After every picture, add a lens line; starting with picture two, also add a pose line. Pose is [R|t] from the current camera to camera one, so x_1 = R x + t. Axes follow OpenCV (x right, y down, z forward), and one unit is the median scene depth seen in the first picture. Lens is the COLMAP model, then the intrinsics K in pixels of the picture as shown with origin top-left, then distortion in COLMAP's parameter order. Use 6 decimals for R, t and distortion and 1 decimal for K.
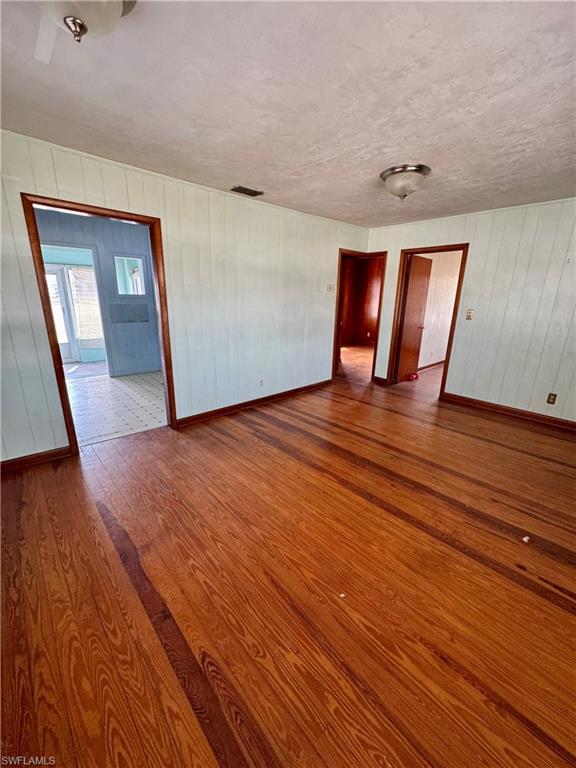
lens RADIAL K [[307.4, 0, 288.0], [0, 307.4, 384.0], [0, 0, 1]] dist [0.000884, 0.000150]
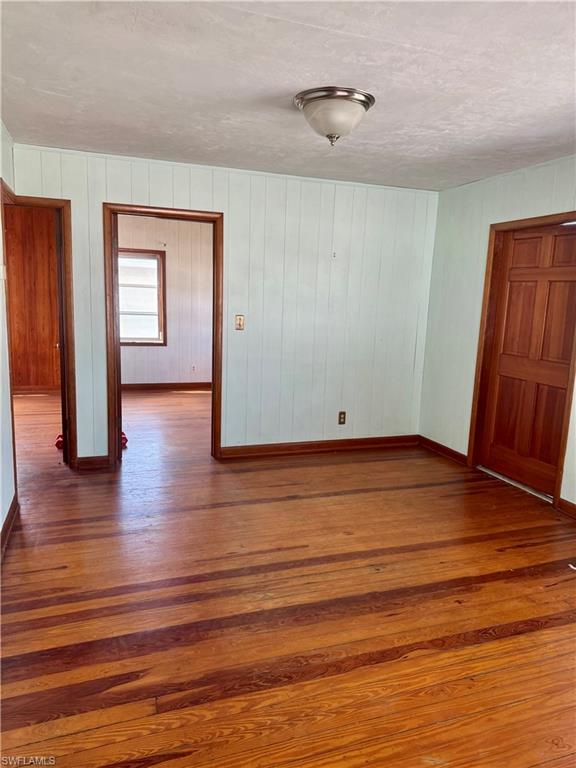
lens RADIAL K [[544.6, 0, 288.0], [0, 544.6, 384.0], [0, 0, 1]] dist [0.064229, -0.081288]
pose [[0.390612, -0.155582, 0.907313, -0.722230], [0.232847, 0.970262, 0.066132, -0.246154], [-0.890620, 0.185434, 0.415223, 0.748924]]
